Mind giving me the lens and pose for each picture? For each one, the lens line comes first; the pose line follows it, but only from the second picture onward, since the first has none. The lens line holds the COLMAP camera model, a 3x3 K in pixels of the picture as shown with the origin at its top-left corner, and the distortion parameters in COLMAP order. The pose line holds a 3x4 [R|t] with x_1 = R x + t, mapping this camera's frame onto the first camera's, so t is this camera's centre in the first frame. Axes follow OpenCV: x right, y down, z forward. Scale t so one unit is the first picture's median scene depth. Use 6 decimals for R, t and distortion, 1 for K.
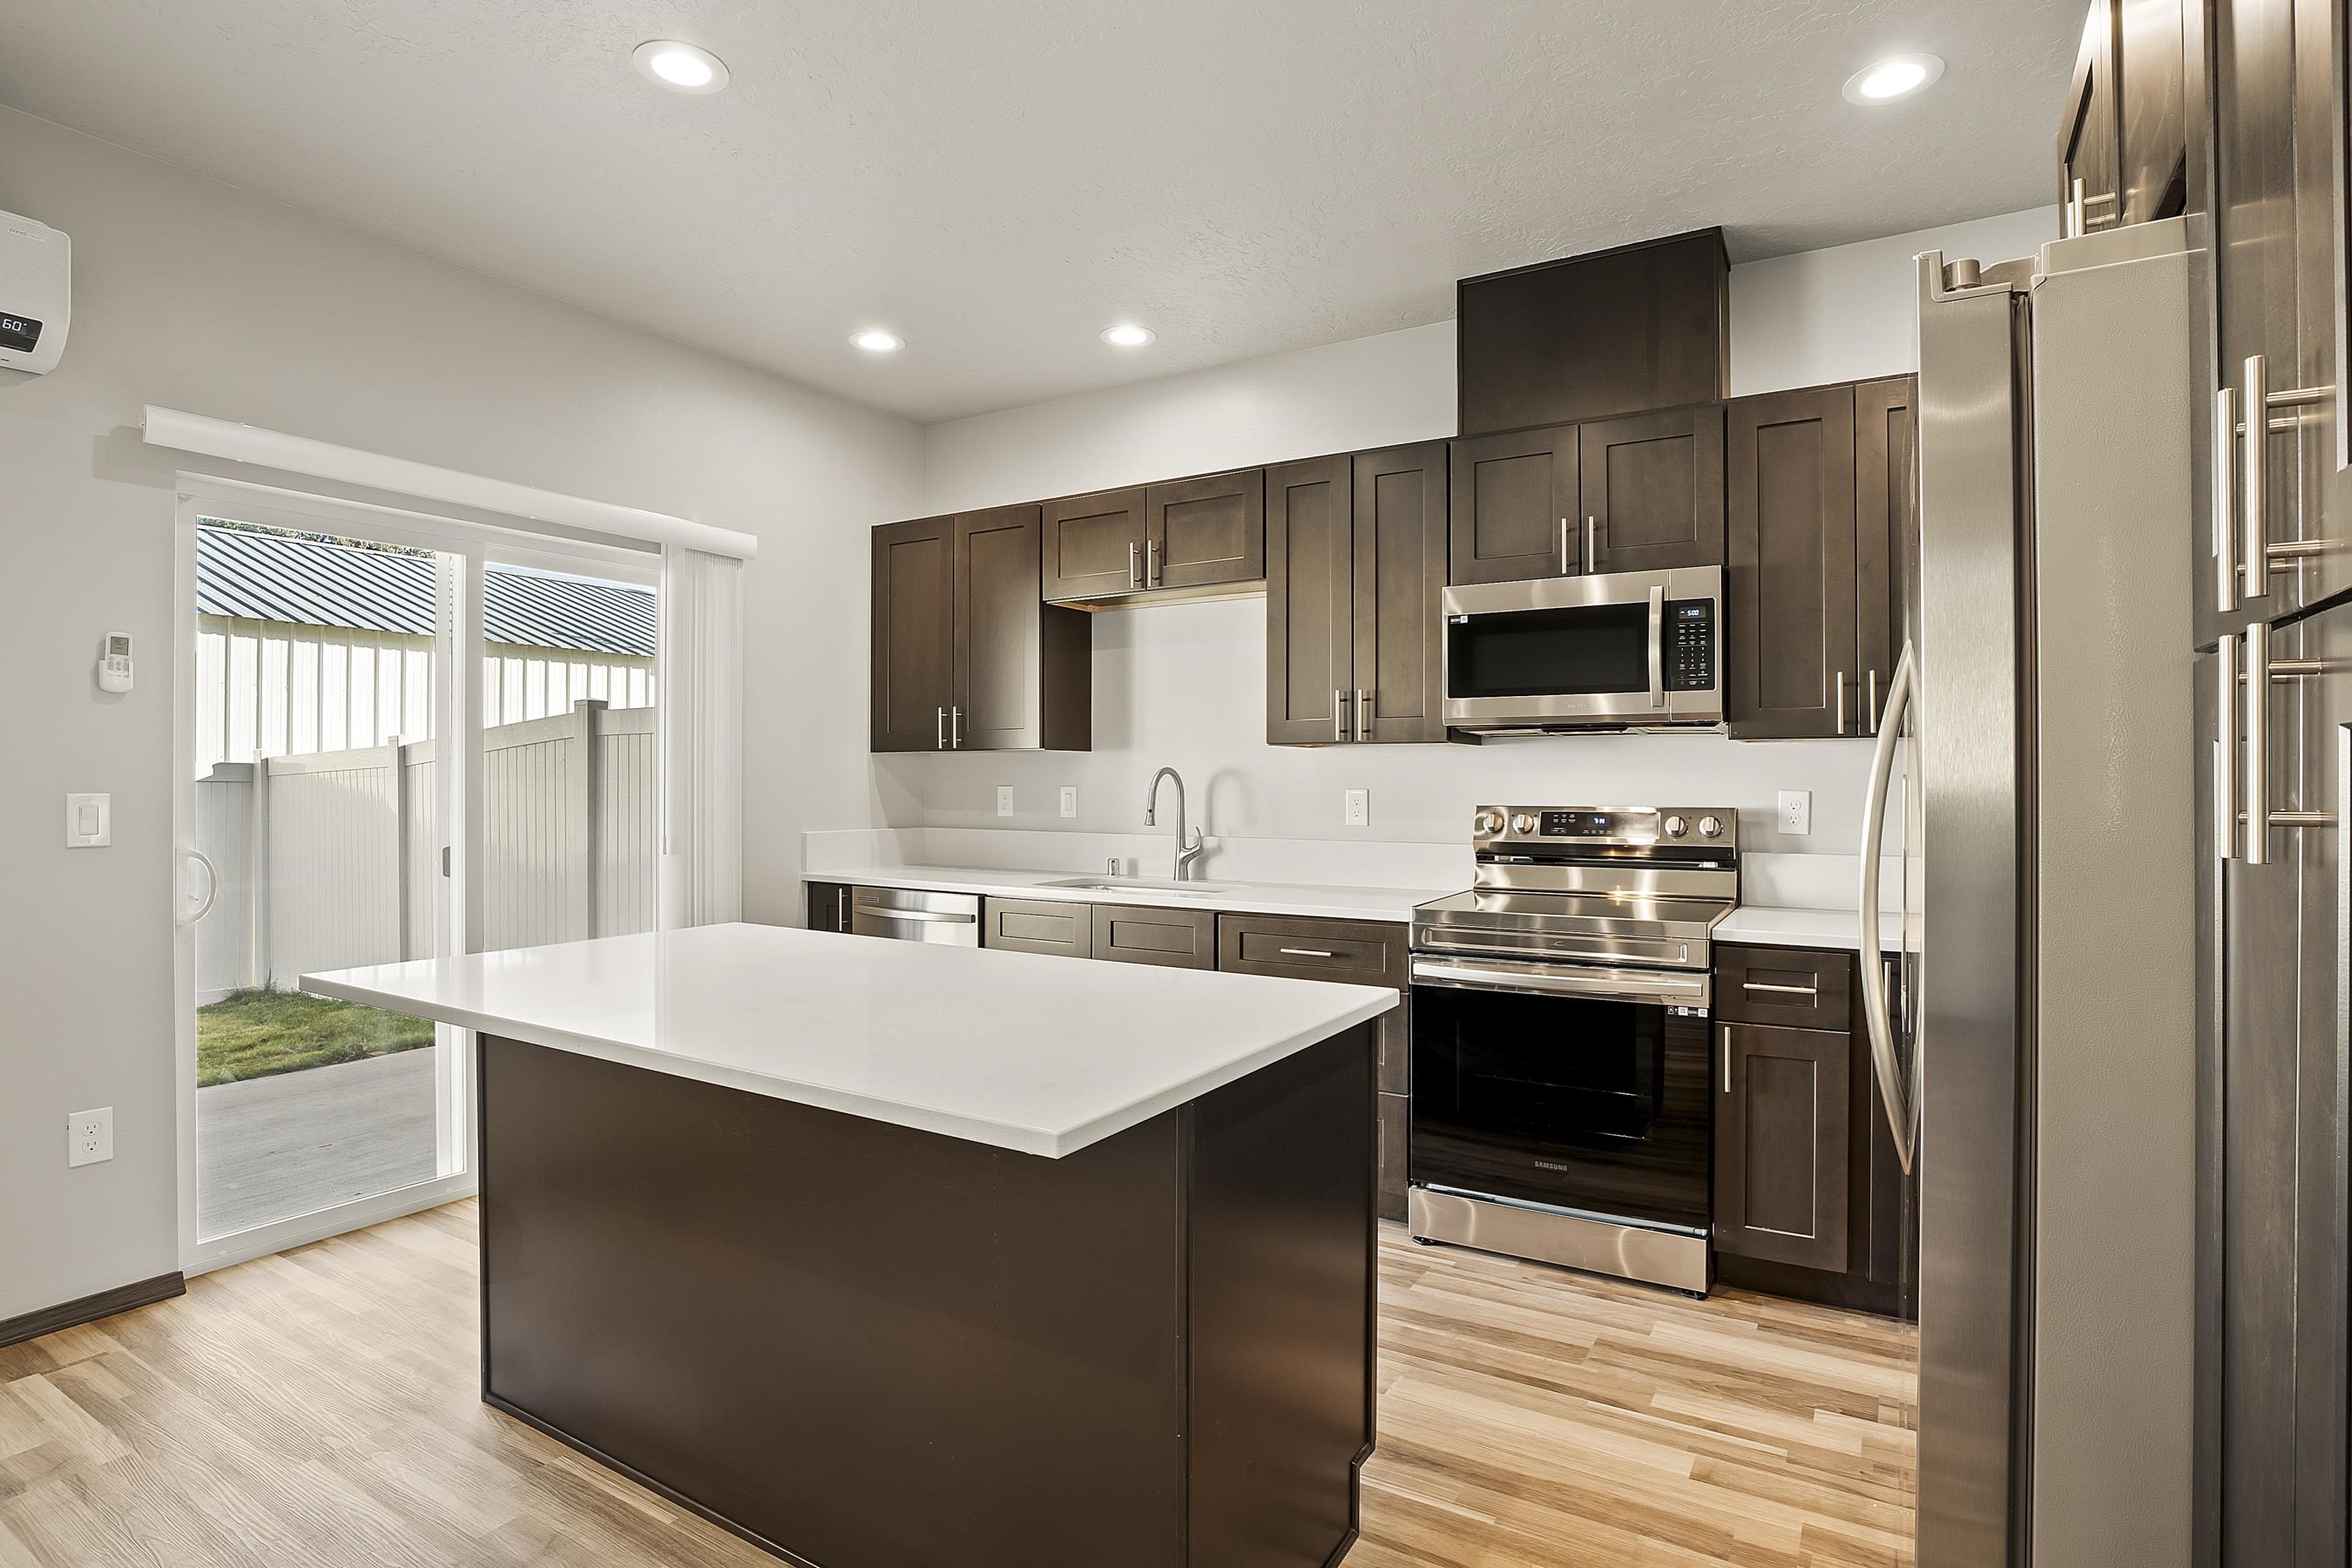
lens RADIAL K [[1198.1, 0, 1237.3], [0, 1198.1, 762.7], [0, 0, 1]] dist [-0.026121, 0.001714]
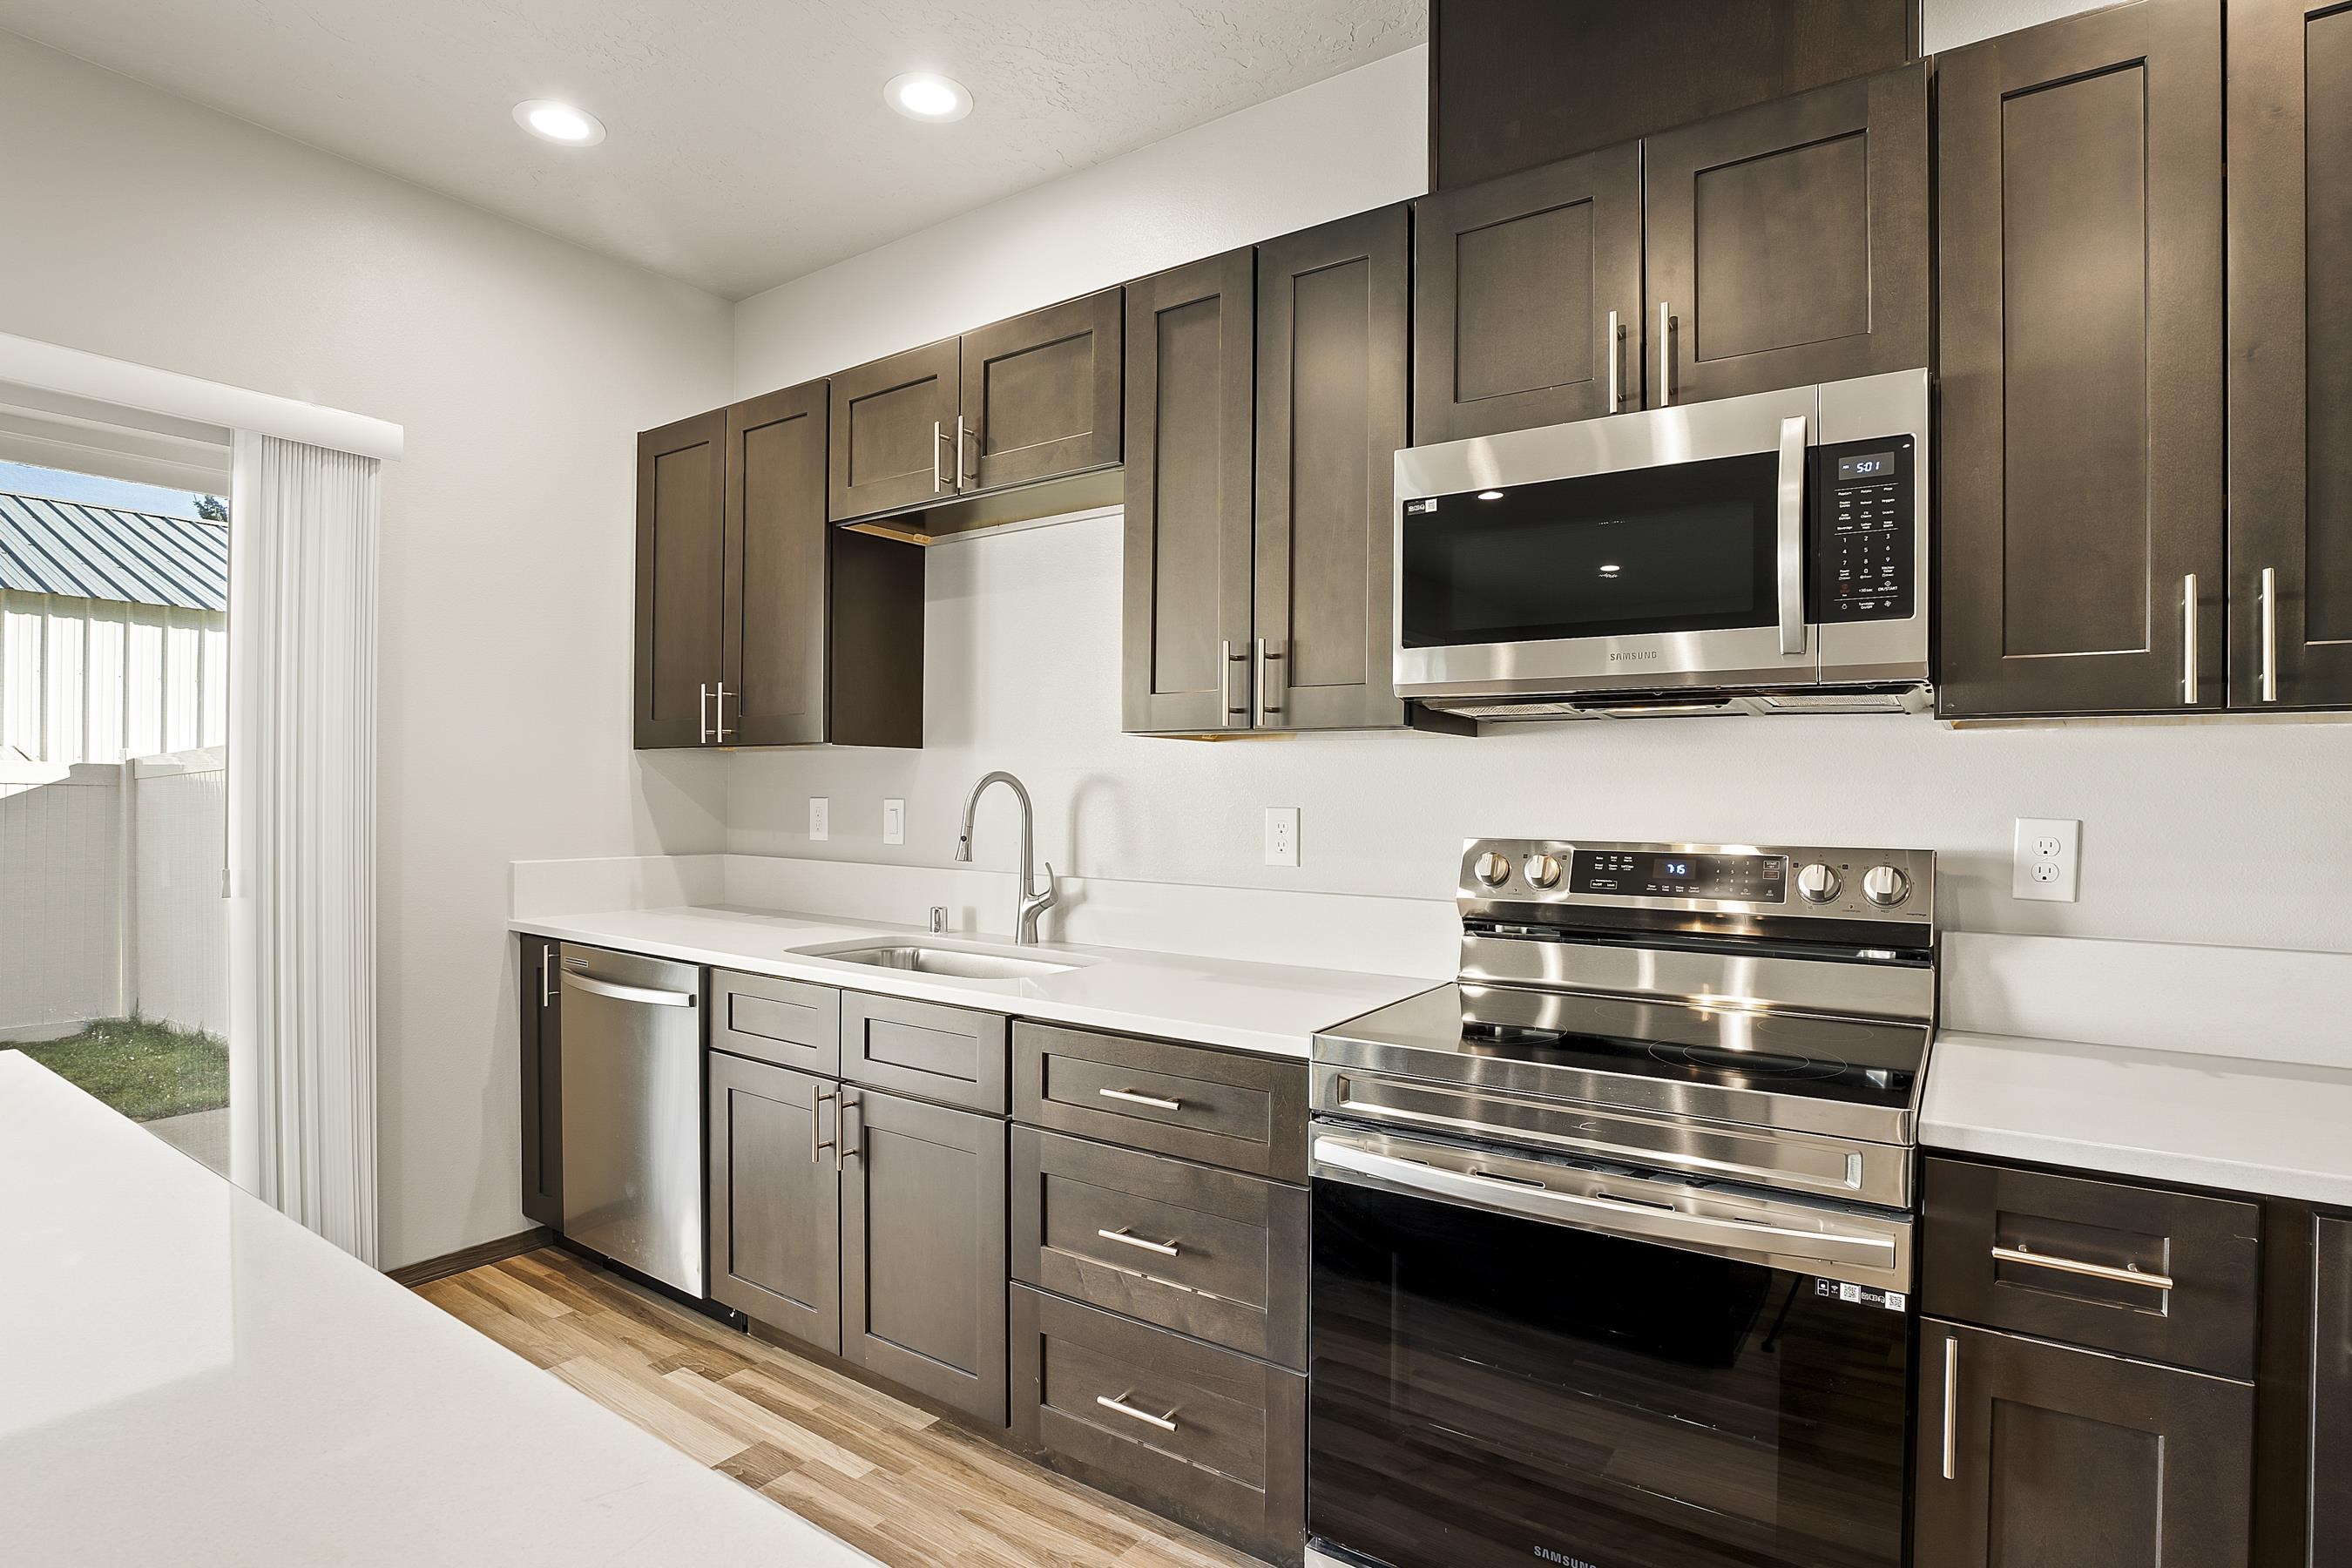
lens RADIAL K [[1160.7, 0, 1250.6], [0, 1160.7, 789.6], [0, 0, 1]] dist [-0.032969, 0.003003]
pose [[0.998260, 0.006173, -0.058637, 0.130657], [-0.005296, 0.999872, 0.015097, 0.004000], [0.058723, -0.014760, 0.998165, 0.432069]]
